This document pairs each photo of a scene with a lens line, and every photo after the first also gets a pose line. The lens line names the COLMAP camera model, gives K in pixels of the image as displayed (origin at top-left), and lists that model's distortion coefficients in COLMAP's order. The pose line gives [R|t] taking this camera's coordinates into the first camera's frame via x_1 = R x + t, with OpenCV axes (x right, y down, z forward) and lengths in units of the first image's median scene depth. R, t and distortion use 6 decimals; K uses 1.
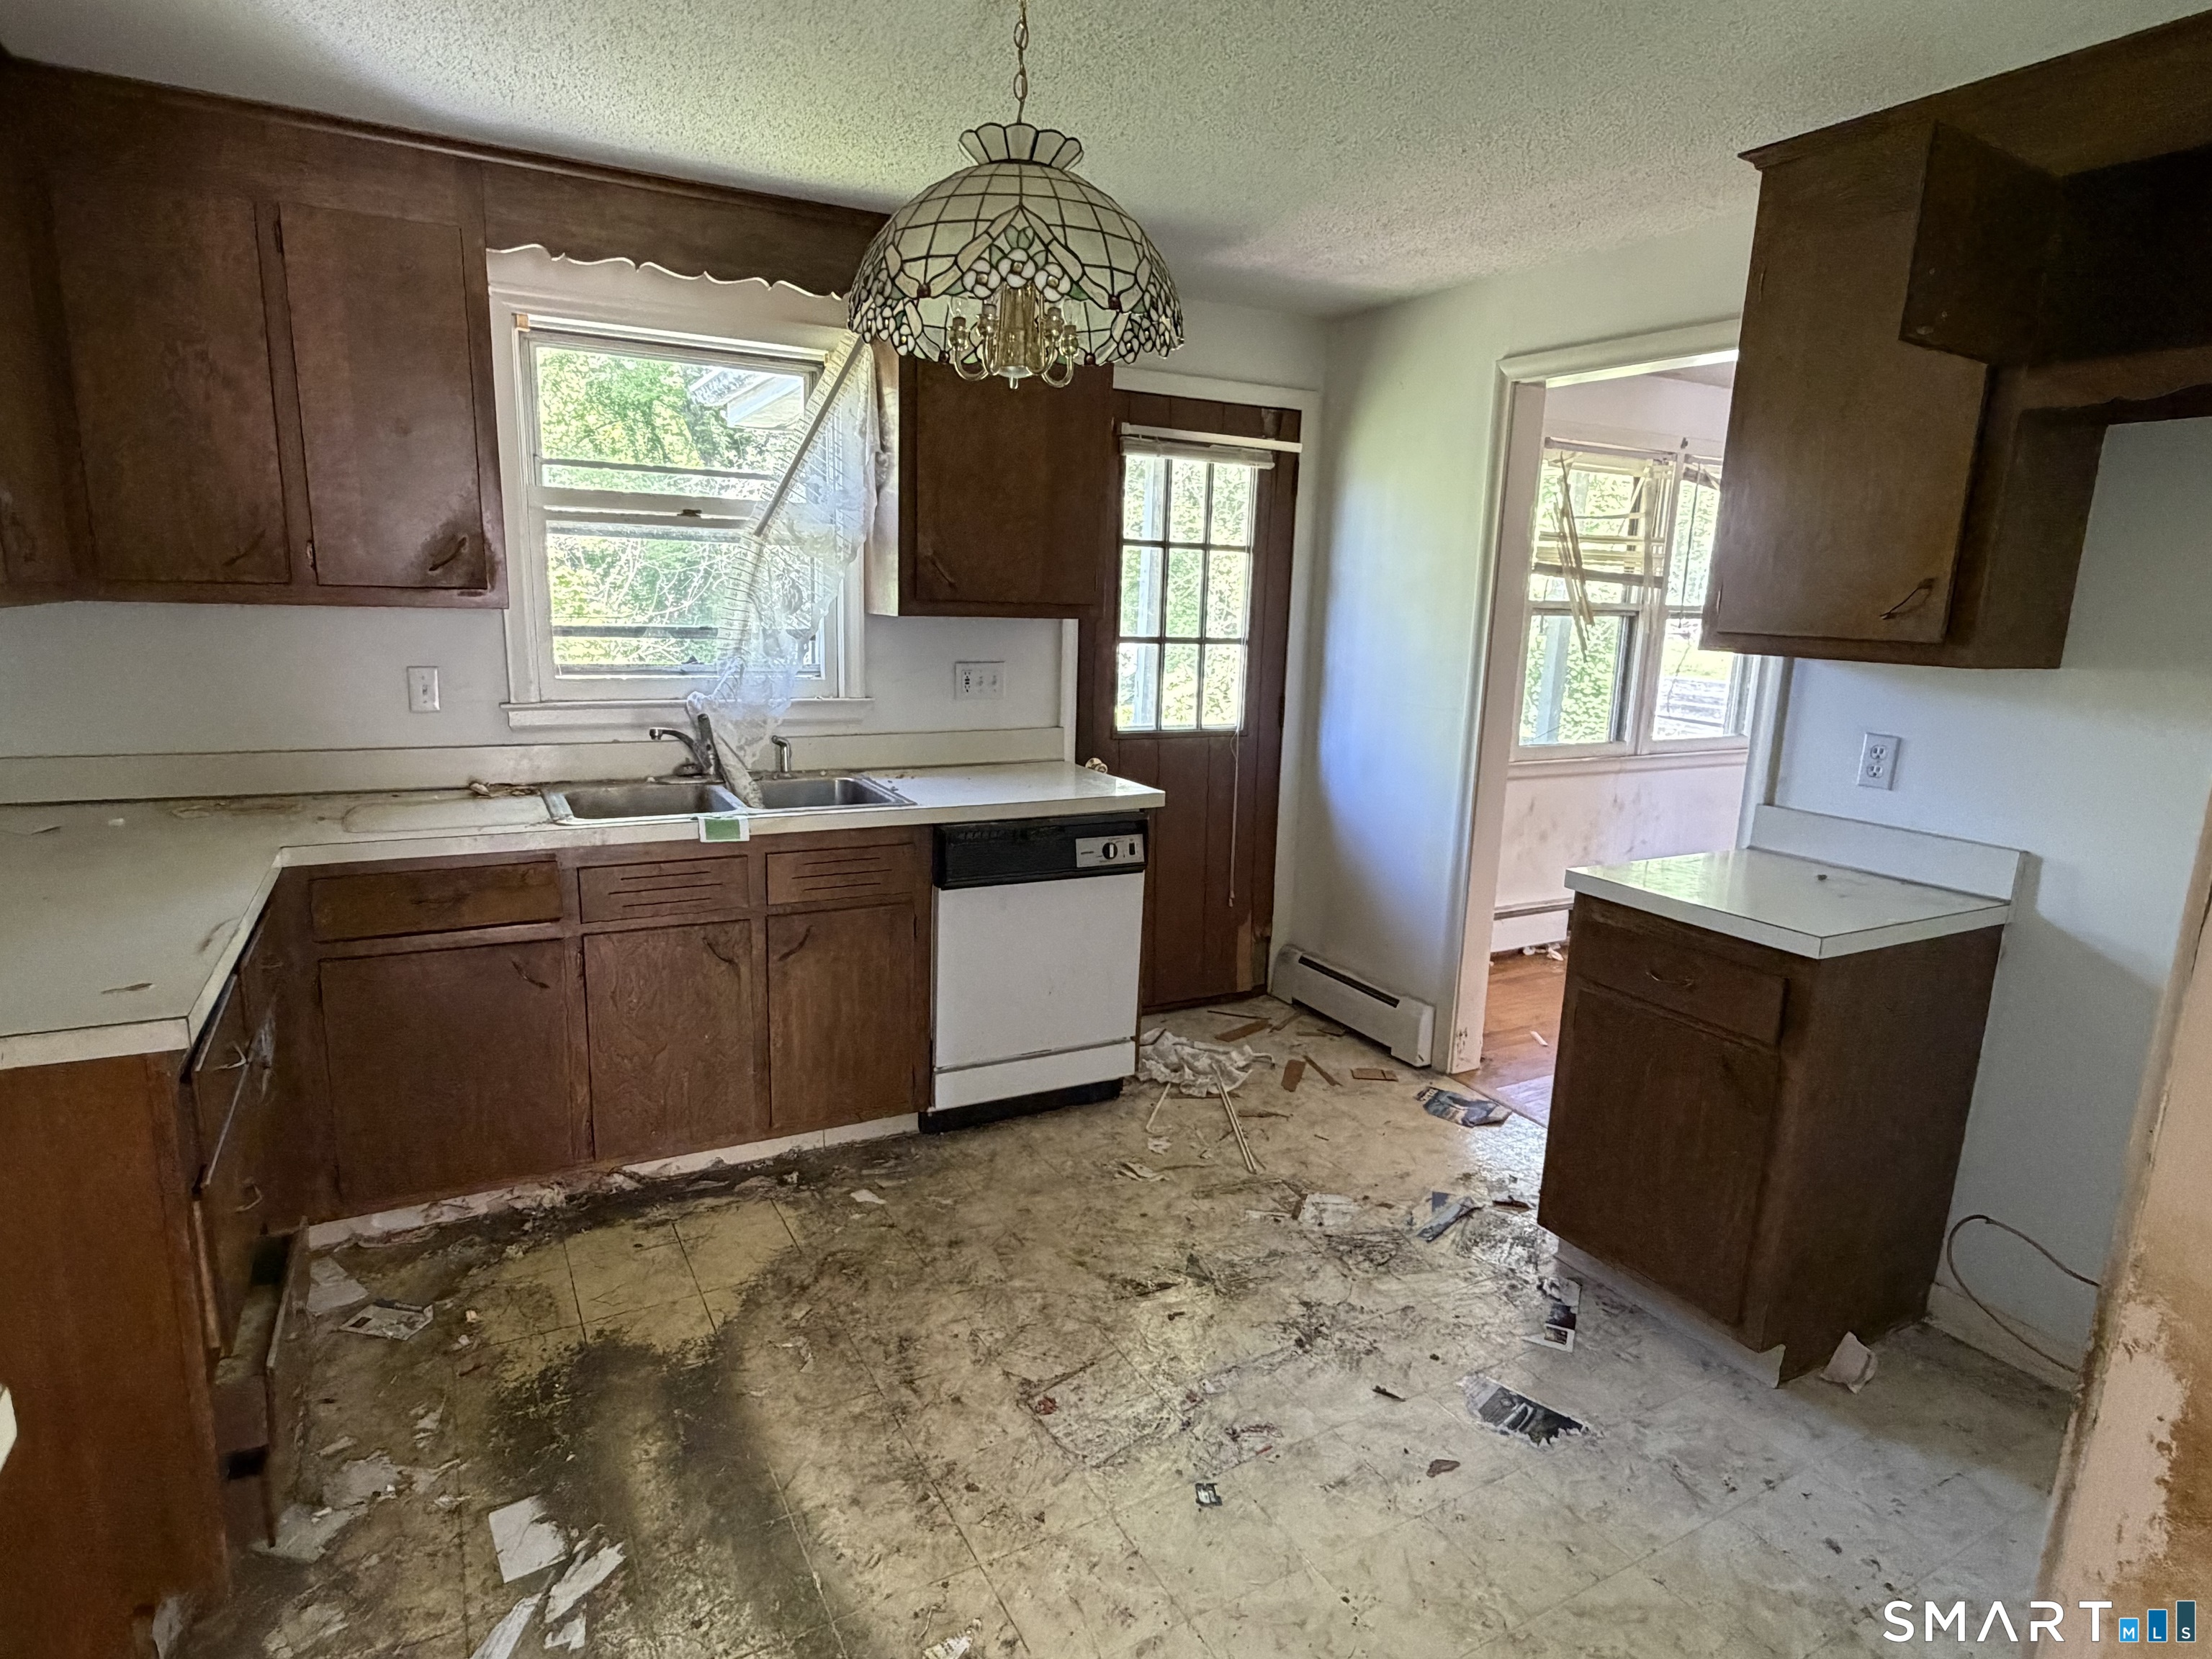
lens RADIAL K [[1204.9, 0, 1097.3], [0, 1204.9, 833.4], [0, 0, 1]] dist [-0.004193, -0.001134]
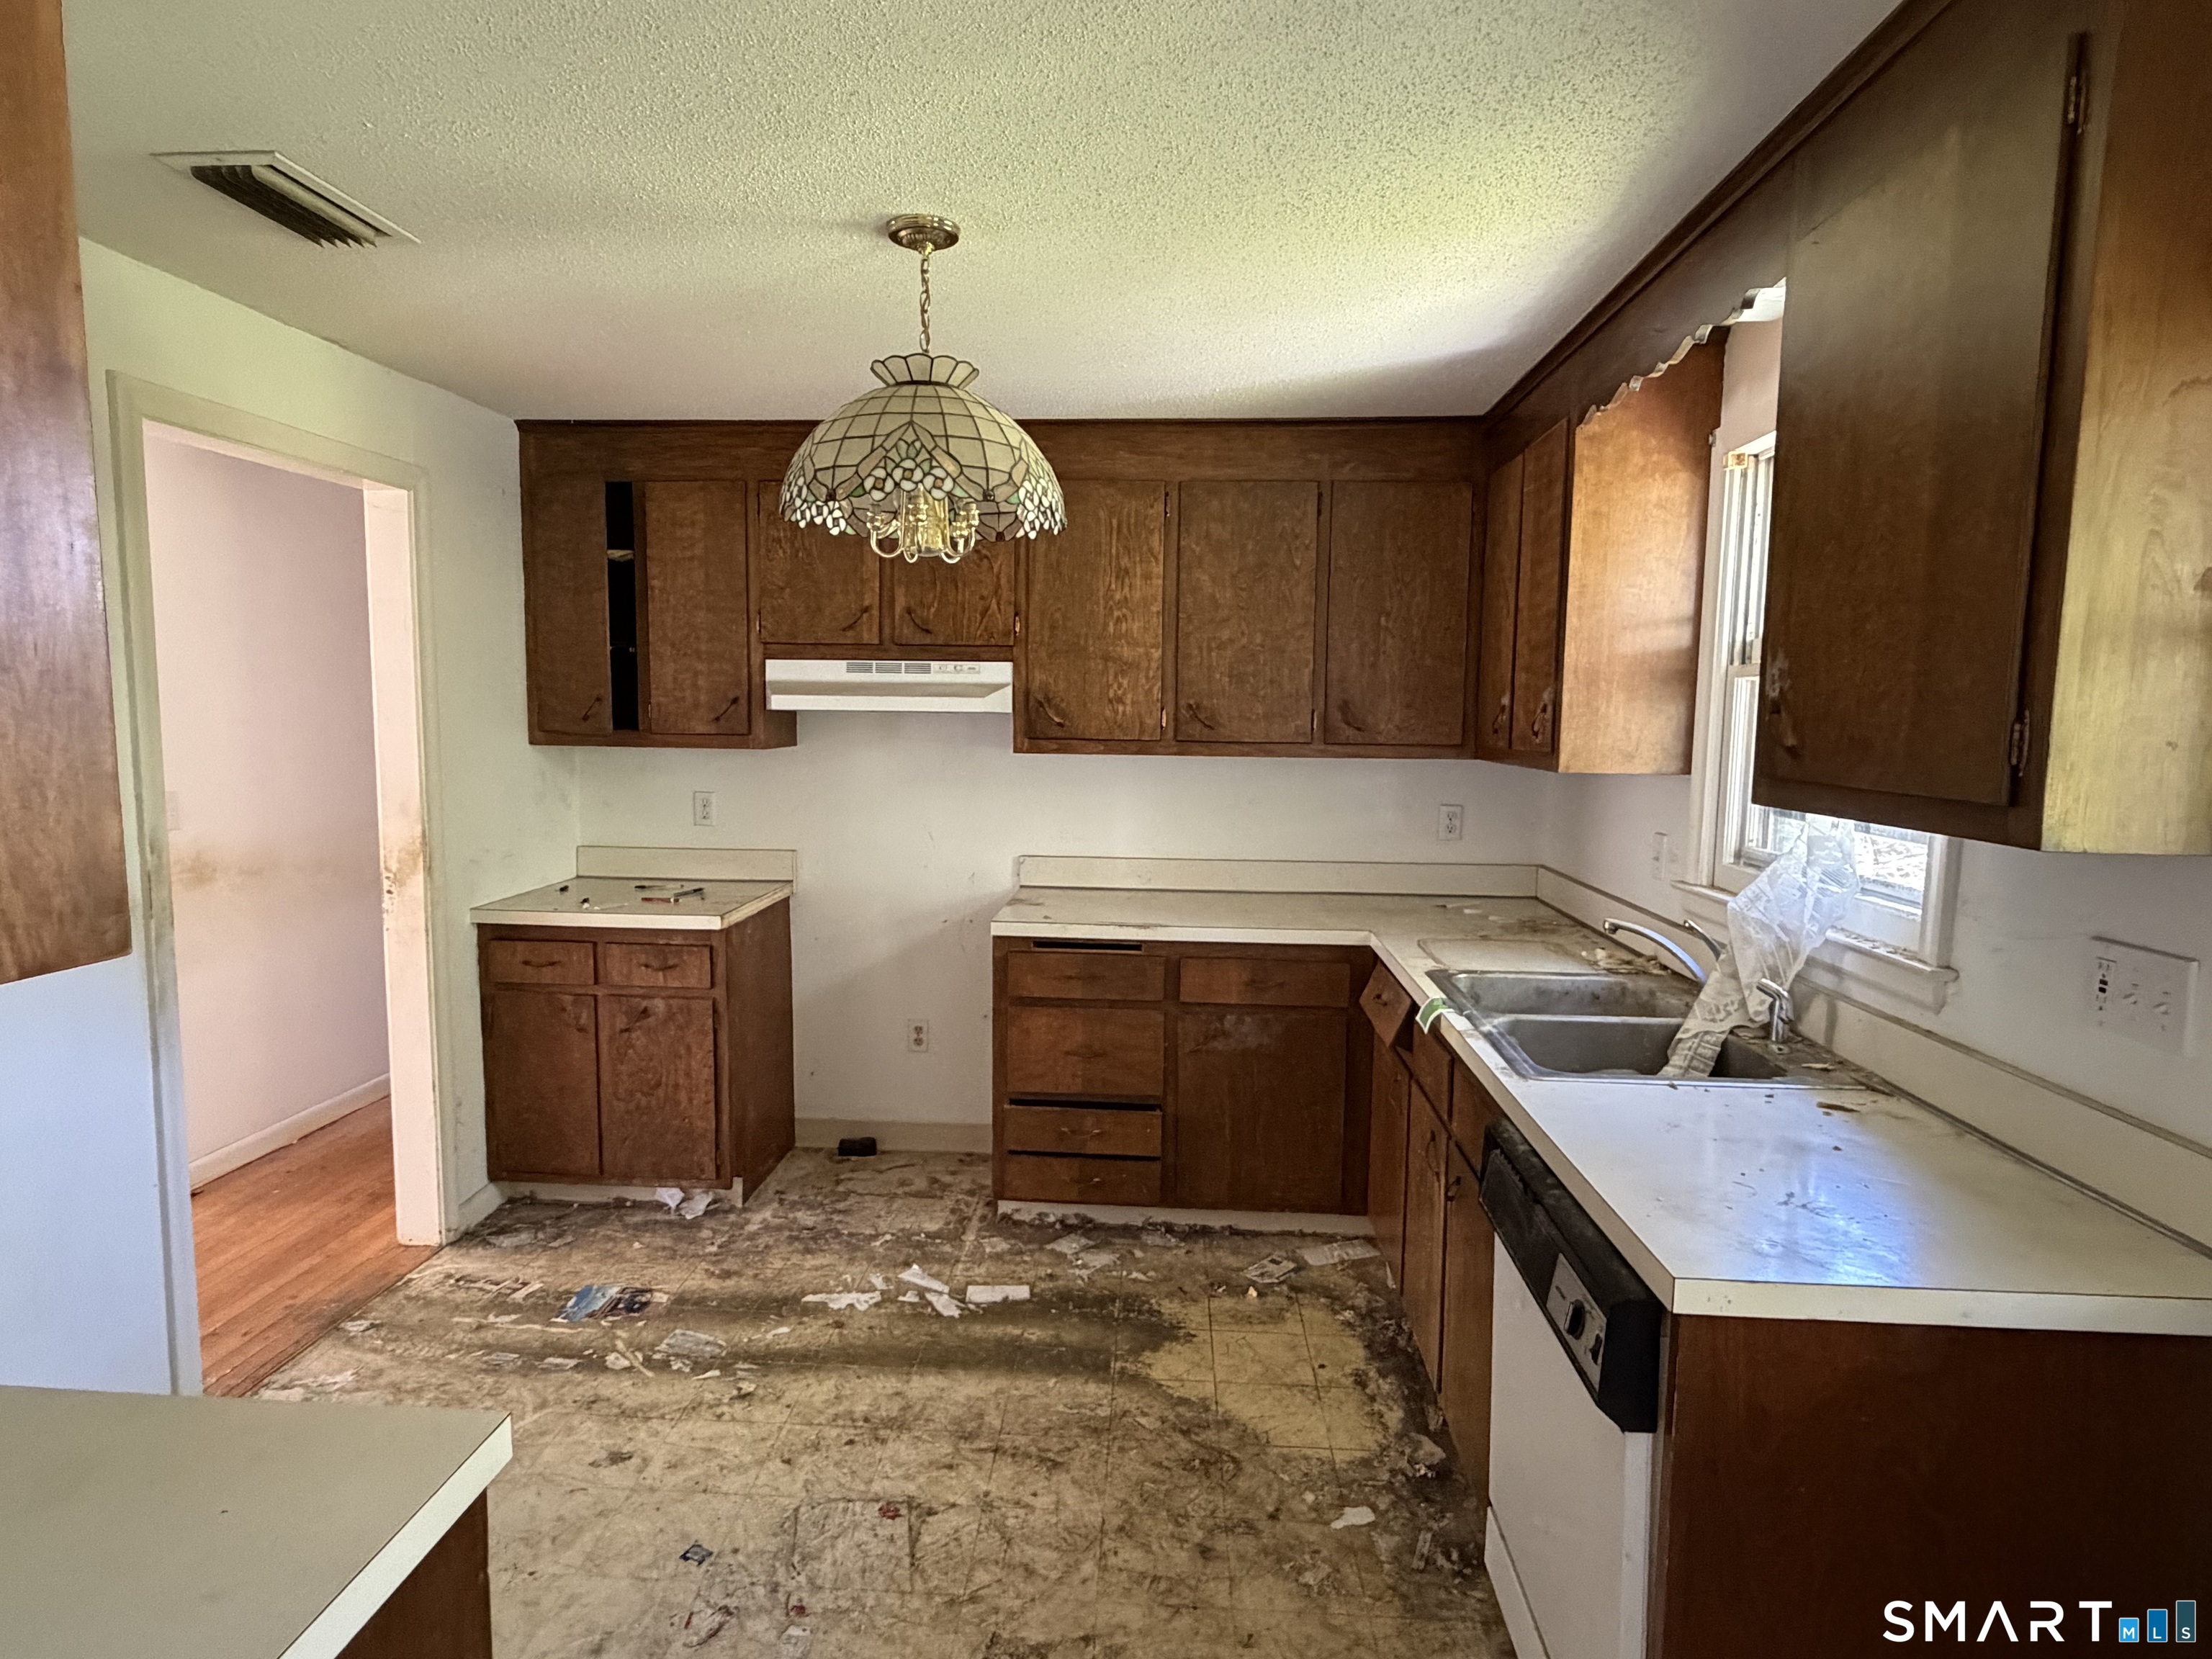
lens RADIAL K [[1204.9, 0, 1095.7], [0, 1204.9, 828.0], [0, 0, 1]] dist [-0.004193, -0.001134]
pose [[-0.536516, 0.043056, -0.842791, 0.692199], [-0.196379, 0.964910, 0.174308, -0.297531], [0.820723, 0.259025, -0.509235, 1.486344]]
